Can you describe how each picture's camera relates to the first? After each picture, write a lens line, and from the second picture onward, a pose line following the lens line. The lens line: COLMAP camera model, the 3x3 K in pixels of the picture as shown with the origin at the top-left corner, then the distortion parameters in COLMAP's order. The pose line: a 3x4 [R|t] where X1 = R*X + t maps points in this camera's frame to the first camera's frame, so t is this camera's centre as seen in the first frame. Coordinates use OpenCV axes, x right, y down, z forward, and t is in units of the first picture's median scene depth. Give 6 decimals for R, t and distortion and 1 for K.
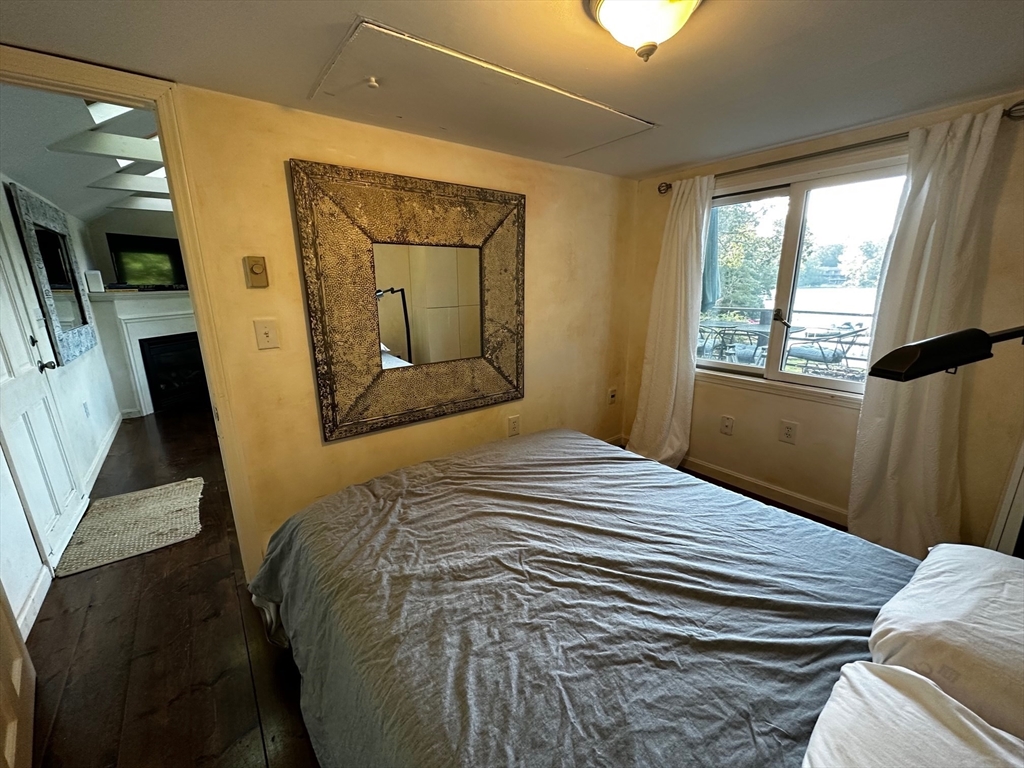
lens RADIAL K [[408.0, 0, 510.6], [0, 408.0, 385.7], [0, 0, 1]] dist [-0.007714, 0.000062]
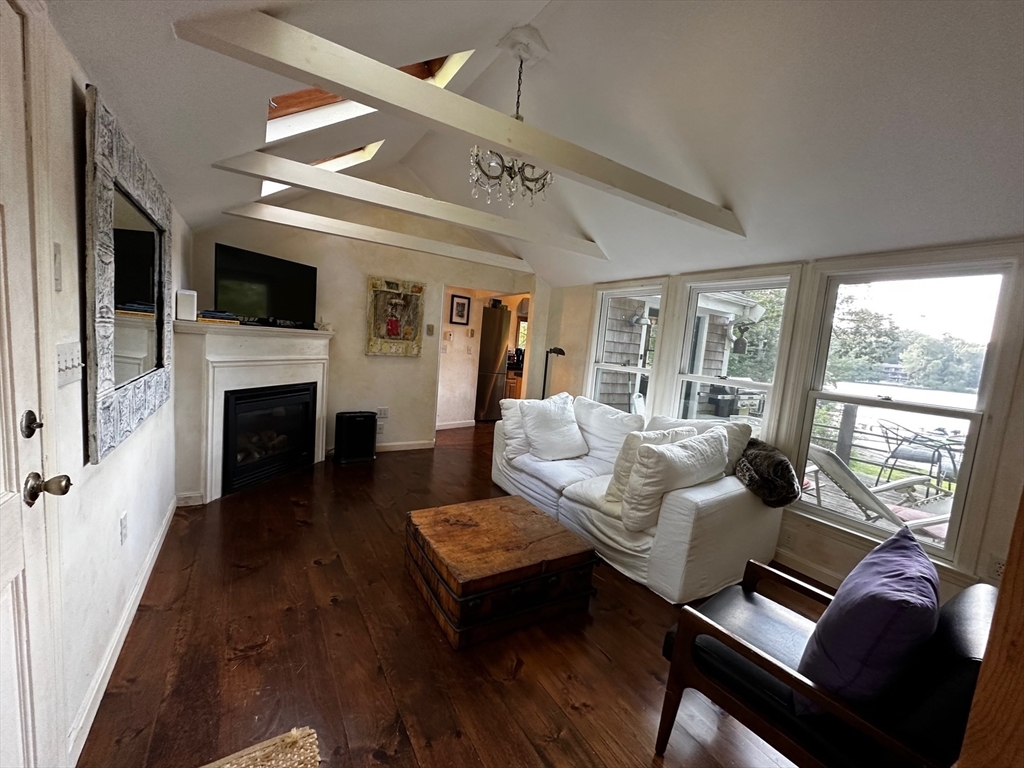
lens RADIAL K [[408.0, 0, 509.7], [0, 408.0, 383.9], [0, 0, 1]] dist [-0.007714, 0.000062]
pose [[0.990788, 0.103331, -0.087535, -0.406583], [-0.115546, 0.982146, -0.148454, -0.086239], [0.070632, 0.157201, 0.985038, 0.377115]]
